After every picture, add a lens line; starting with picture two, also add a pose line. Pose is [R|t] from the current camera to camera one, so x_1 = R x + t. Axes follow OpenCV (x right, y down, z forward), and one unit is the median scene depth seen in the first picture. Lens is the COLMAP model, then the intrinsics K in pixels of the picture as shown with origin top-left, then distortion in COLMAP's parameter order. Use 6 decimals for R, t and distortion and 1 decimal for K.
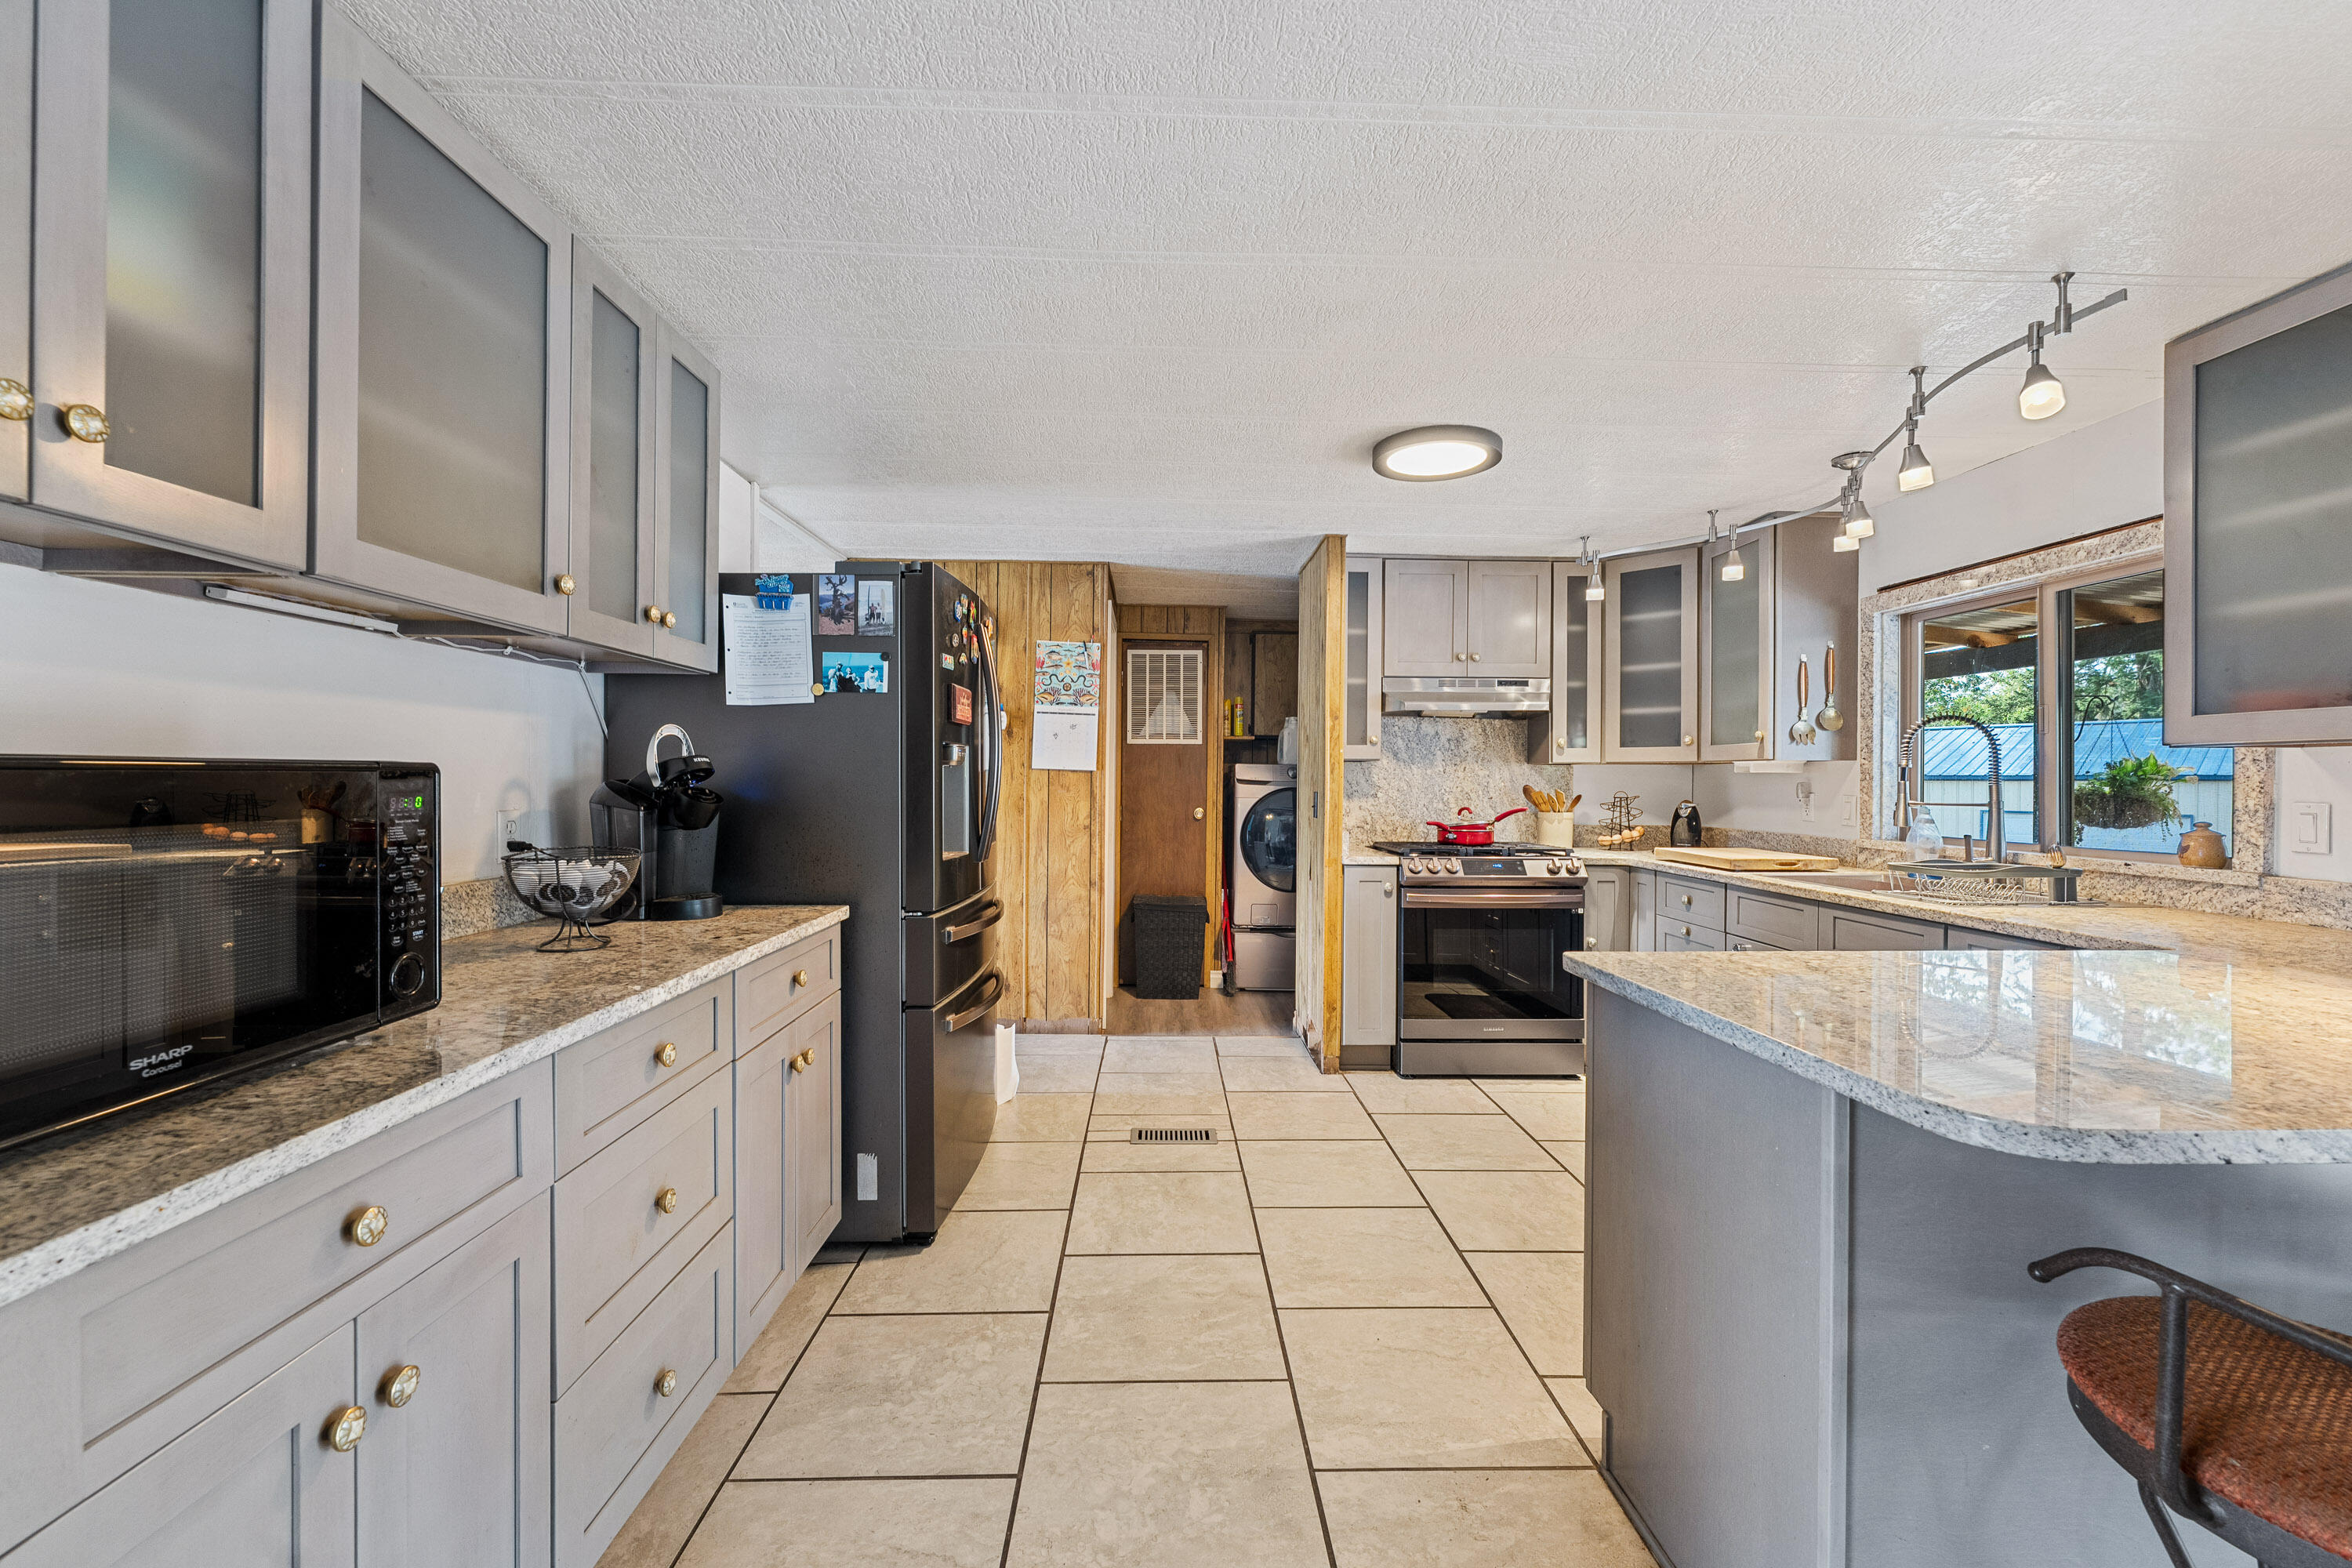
lens RADIAL K [[929.2, 0, 1176.0], [0, 929.2, 784.0], [0, 0, 1]] dist [0.000413, -0.000500]
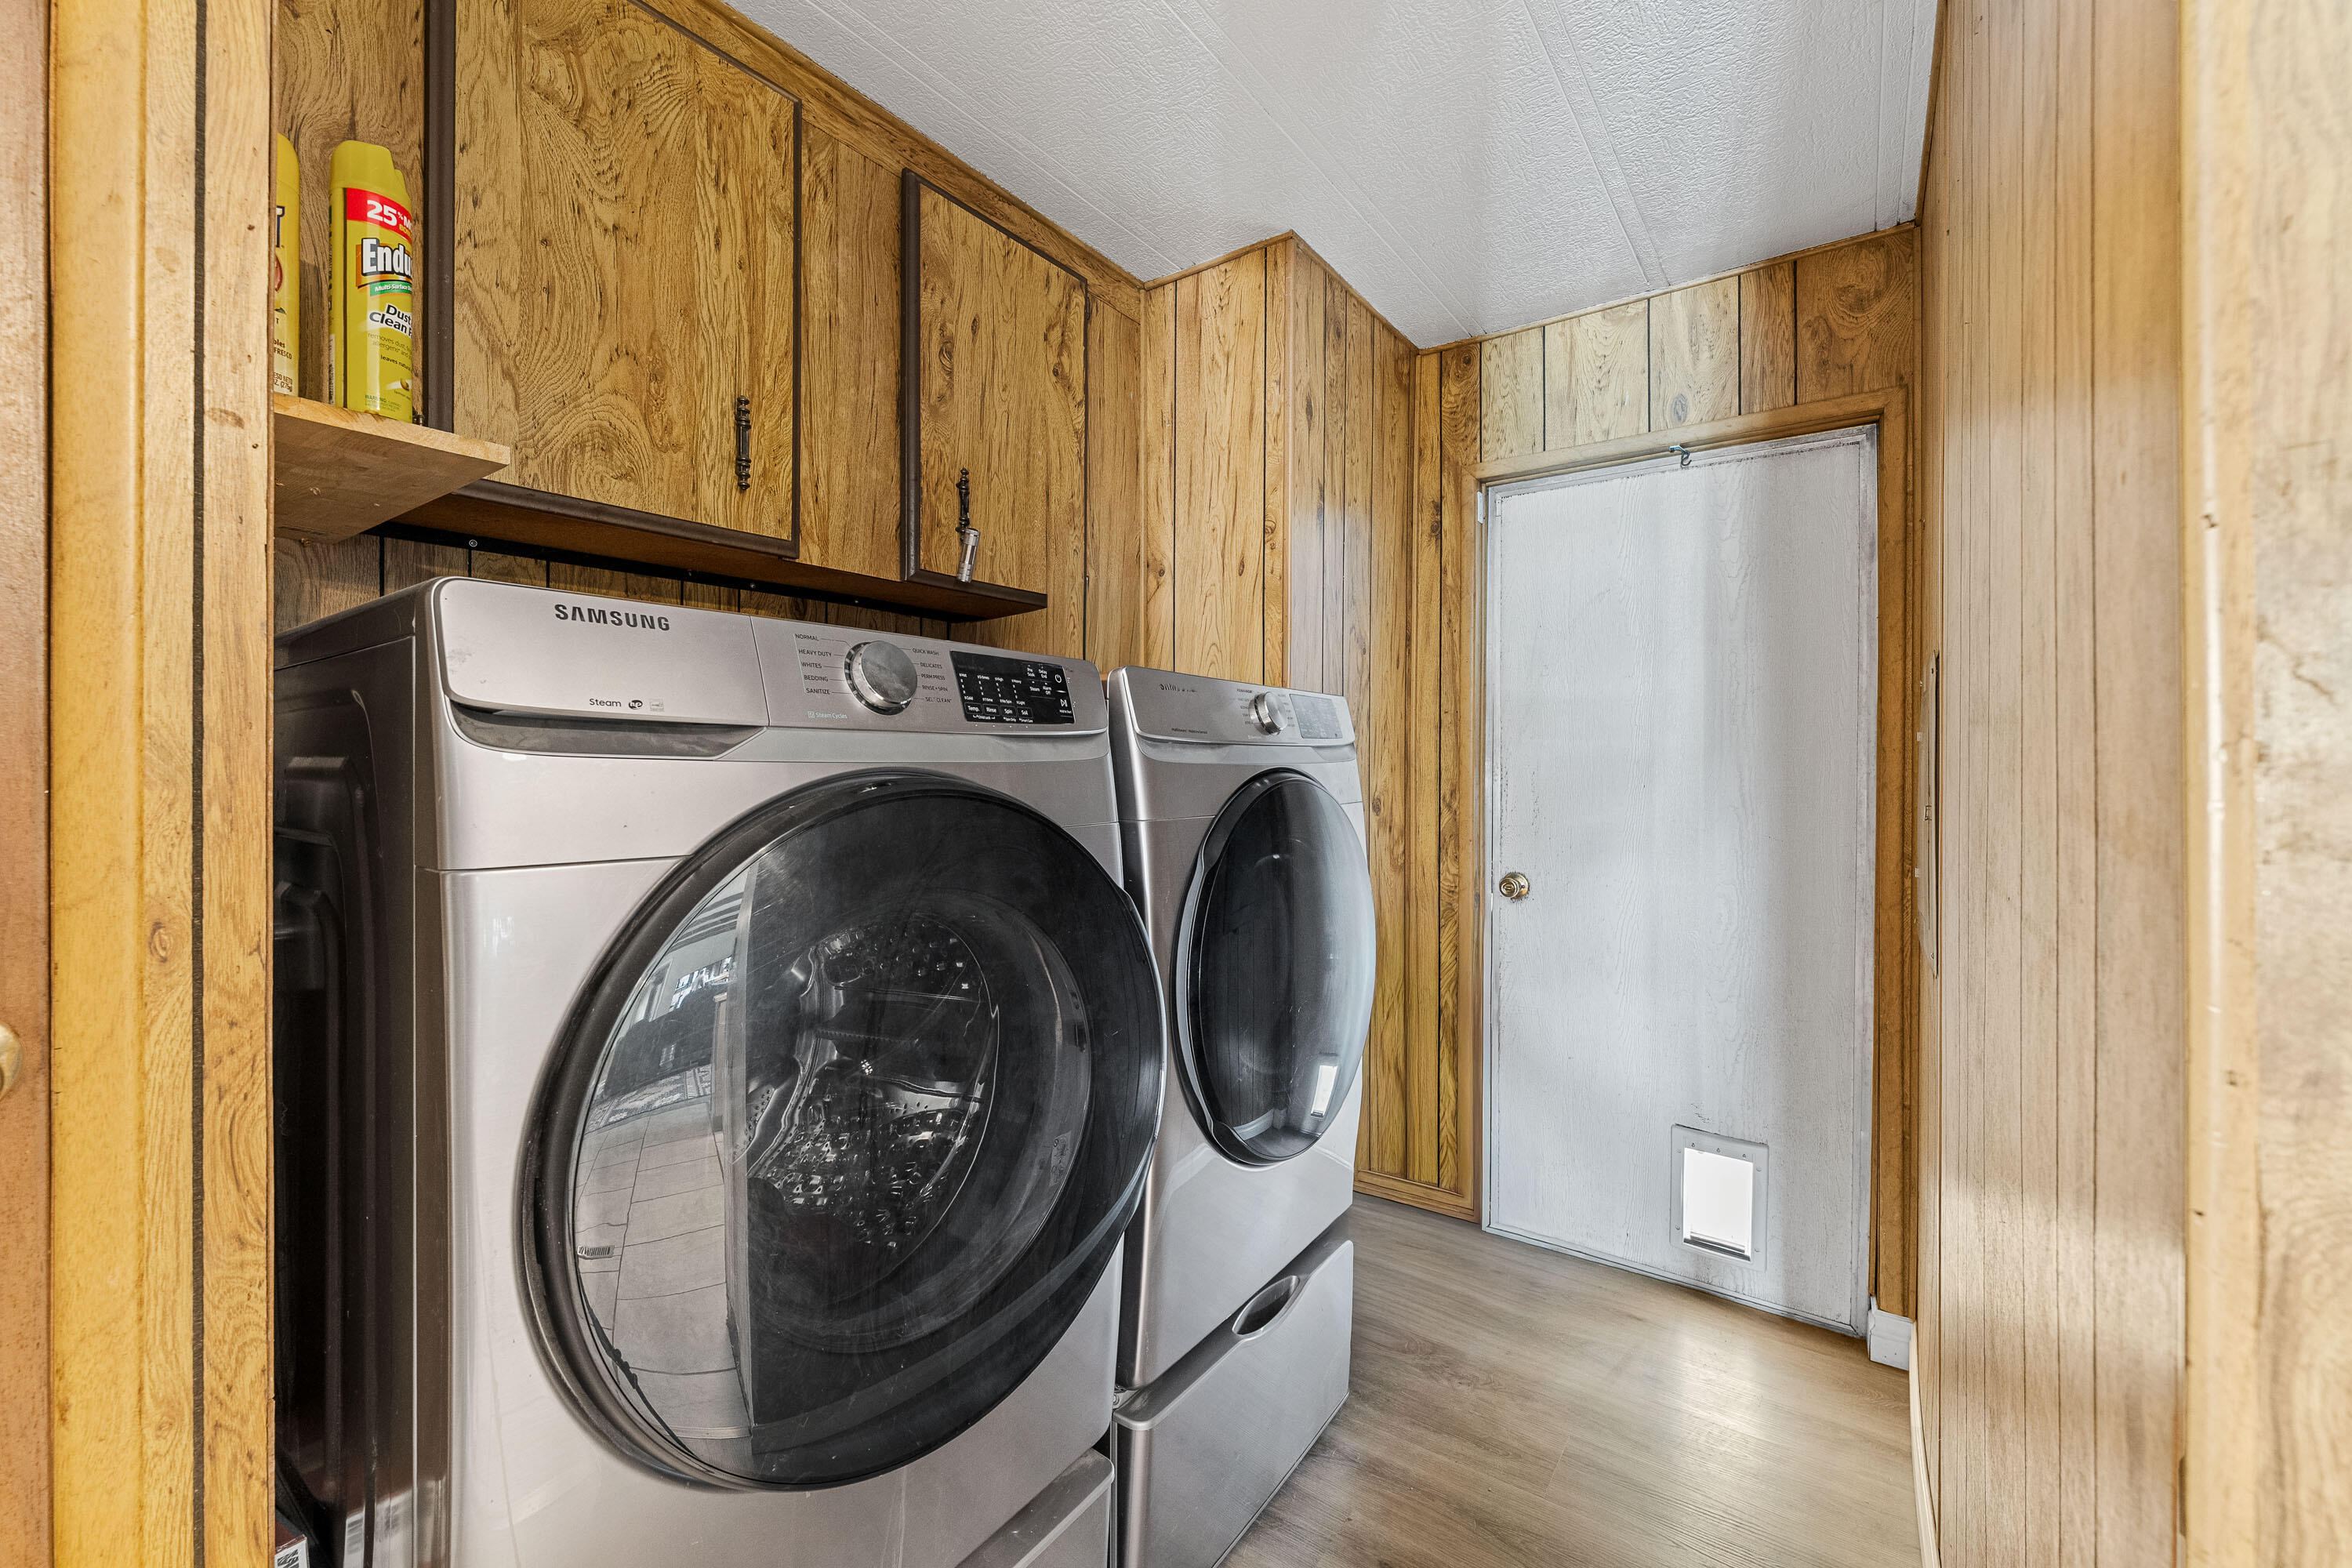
lens RADIAL K [[950.0, 0, 1167.3], [0, 950.0, 764.0], [0, 0, 1]] dist [0.001047, 0.000019]
pose [[0.623175, -0.006862, 0.782052, 0.052813], [0.003643, 0.999976, 0.005871, 0.000975], [-0.782074, -0.000810, 0.623185, 1.458019]]
